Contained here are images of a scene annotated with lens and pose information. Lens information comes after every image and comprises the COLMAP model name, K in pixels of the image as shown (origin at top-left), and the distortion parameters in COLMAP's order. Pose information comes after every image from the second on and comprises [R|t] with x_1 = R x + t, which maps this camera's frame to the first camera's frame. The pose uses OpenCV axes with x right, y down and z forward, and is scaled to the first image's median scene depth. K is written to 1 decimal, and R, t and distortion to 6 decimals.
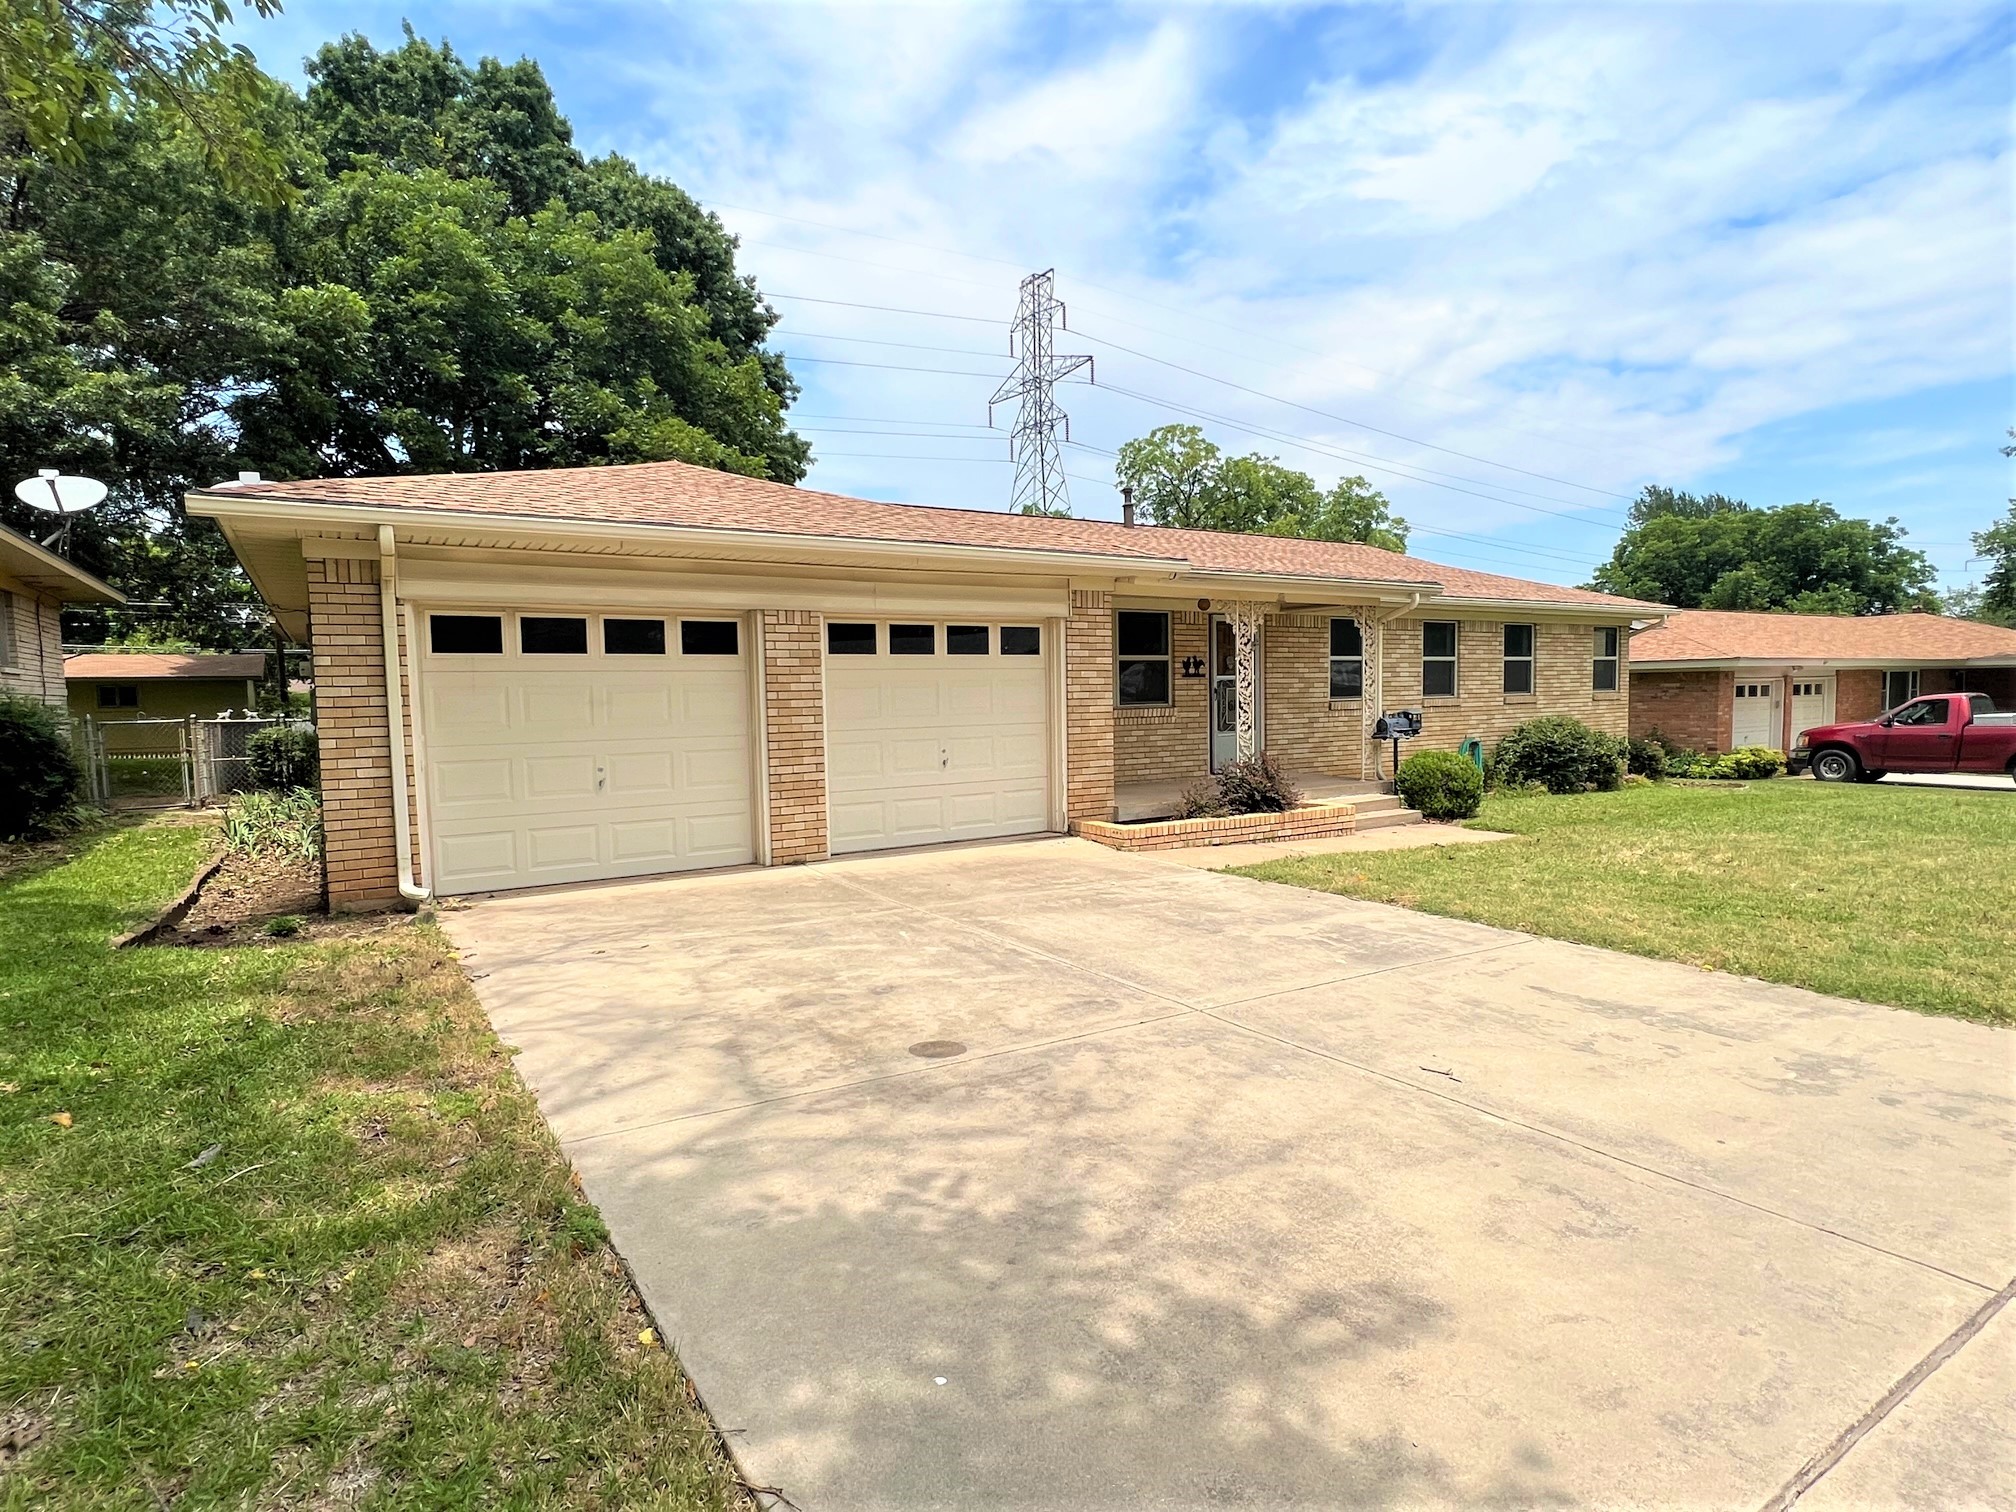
lens RADIAL K [[1059.3, 0, 1008.0], [0, 1059.3, 756.0], [0, 0, 1]] dist [0.001619, 0.000426]
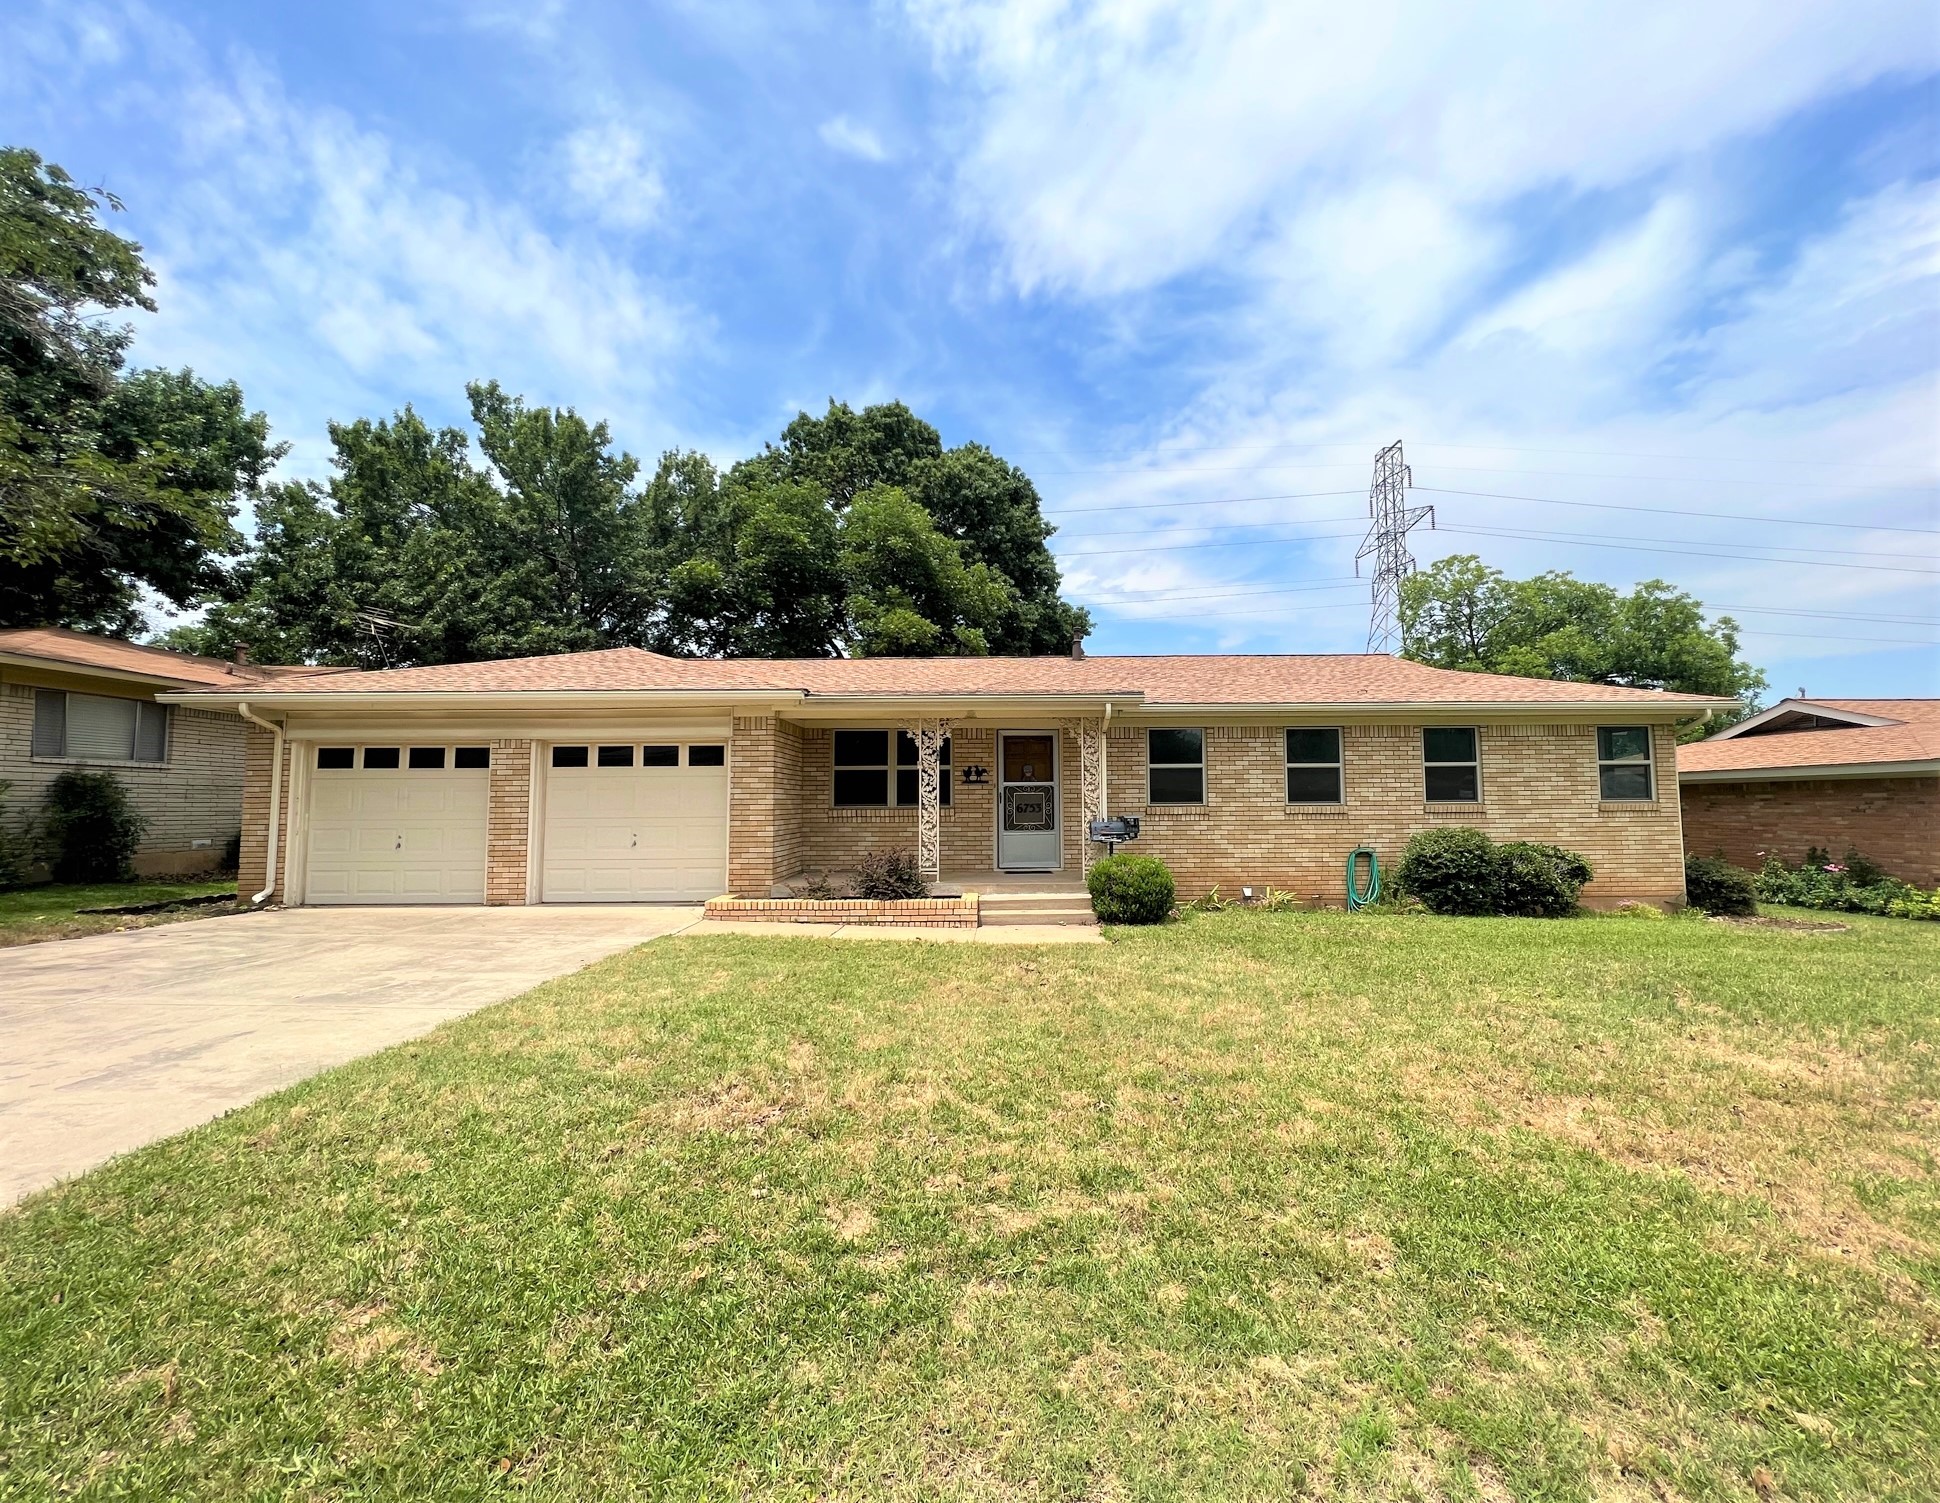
lens RADIAL K [[804.1, 0, 970.0], [0, 804.1, 751.5], [0, 0, 1]] dist [-0.000880, -0.000085]
pose [[0.848839, -0.022376, -0.528177, 0.606358], [-0.040646, 0.993384, -0.107407, -0.012800], [0.527086, 0.112640, 0.842314, 0.226718]]
